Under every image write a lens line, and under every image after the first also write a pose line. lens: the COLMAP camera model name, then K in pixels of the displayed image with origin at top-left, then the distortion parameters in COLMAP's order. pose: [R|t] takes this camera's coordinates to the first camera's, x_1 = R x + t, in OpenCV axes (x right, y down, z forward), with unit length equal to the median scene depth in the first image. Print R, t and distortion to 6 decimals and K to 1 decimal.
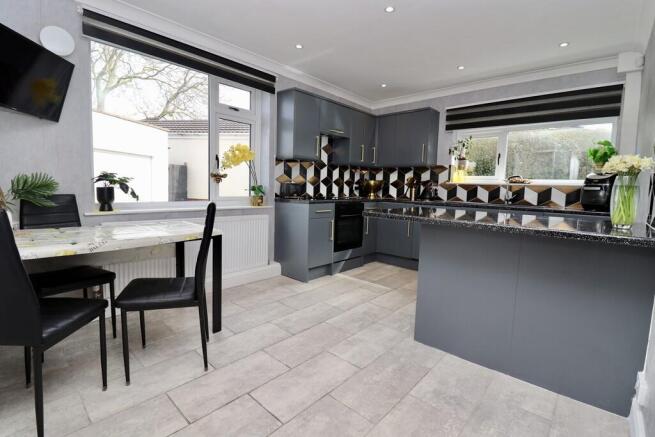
lens RADIAL K [[307.9, 0, 328.3], [0, 307.9, 212.2], [0, 0, 1]] dist [-0.001290, -0.000566]
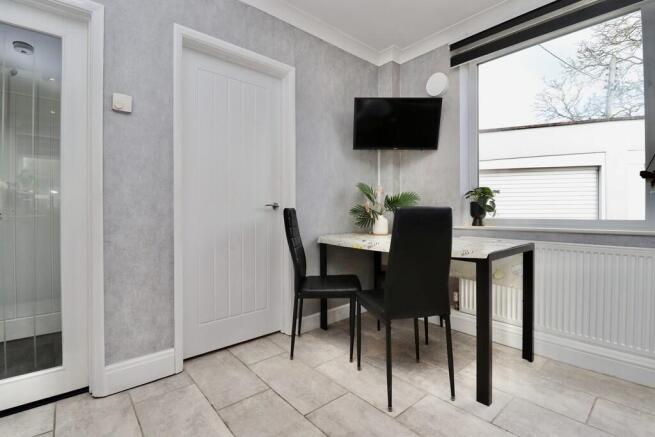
lens RADIAL K [[307.9, 0, 328.3], [0, 307.9, 212.2], [0, 0, 1]] dist [-0.001290, -0.000566]
pose [[-0.101470, -0.011841, -0.994768, 0.365232], [-0.084751, 0.996397, -0.003215, -0.004168], [0.991222, 0.083982, -0.102108, 0.697800]]
